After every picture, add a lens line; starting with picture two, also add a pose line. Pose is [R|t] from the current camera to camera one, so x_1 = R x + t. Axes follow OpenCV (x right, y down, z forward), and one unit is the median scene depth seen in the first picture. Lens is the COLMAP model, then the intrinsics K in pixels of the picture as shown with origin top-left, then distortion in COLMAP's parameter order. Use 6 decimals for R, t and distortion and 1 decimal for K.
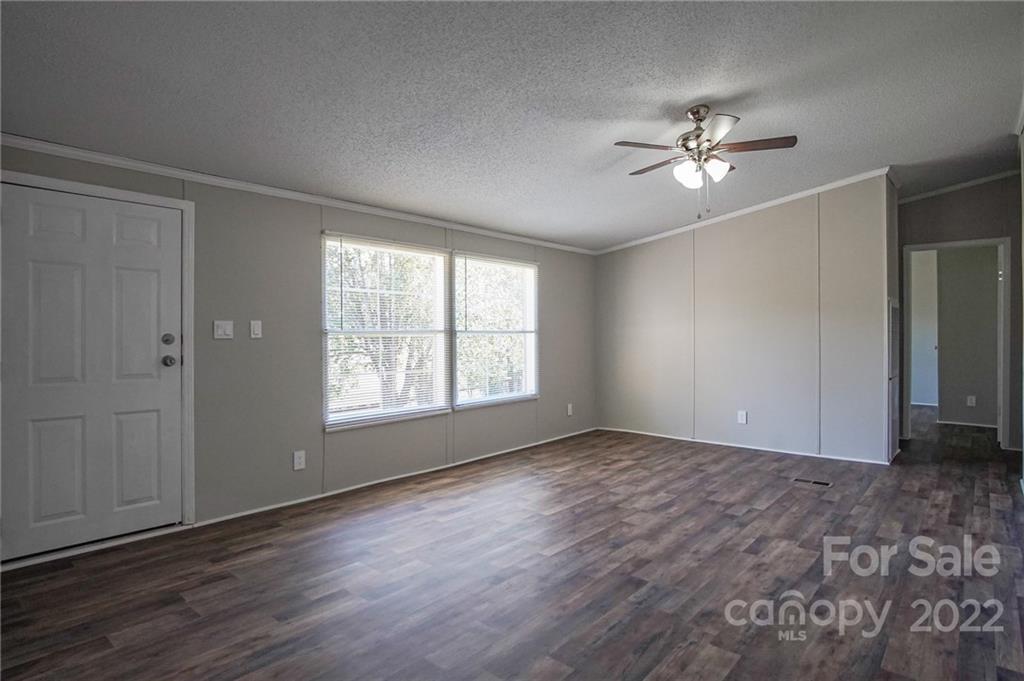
lens RADIAL K [[550.5, 0, 523.3], [0, 550.5, 335.6], [0, 0, 1]] dist [-0.023773, -0.000914]
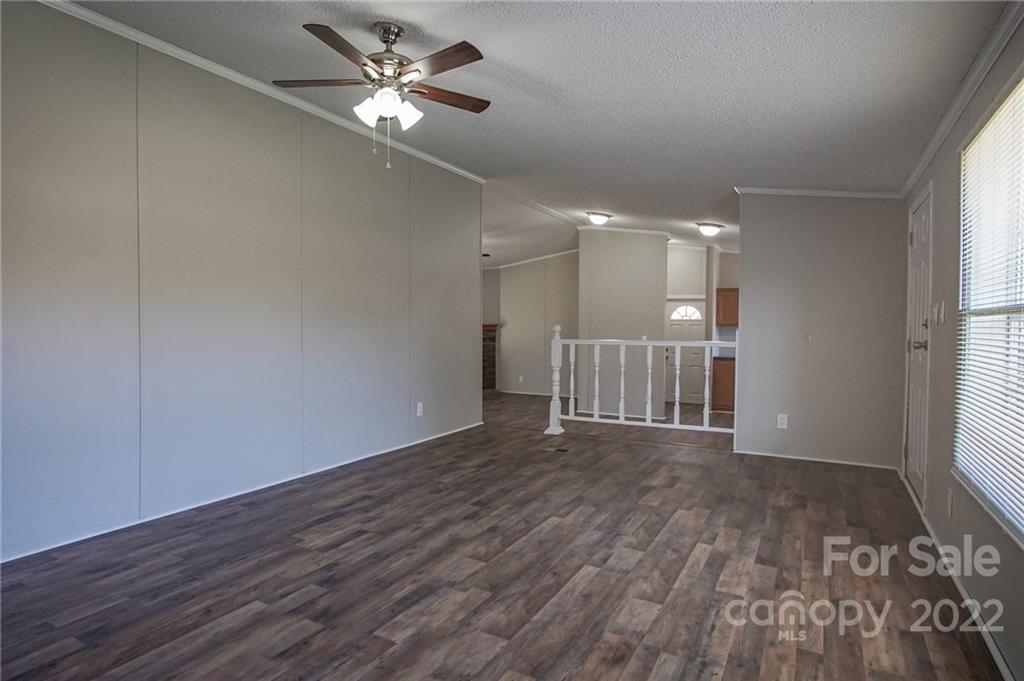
lens RADIAL K [[551.9, 0, 513.5], [0, 551.9, 323.4], [0, 0, 1]] dist [-0.021930, 0.001130]
pose [[-0.979897, -0.002058, -0.199494, 0.302979], [-0.002285, 0.999997, 0.000909, 0.004979], [0.199492, 0.001346, -0.979899, 1.805239]]
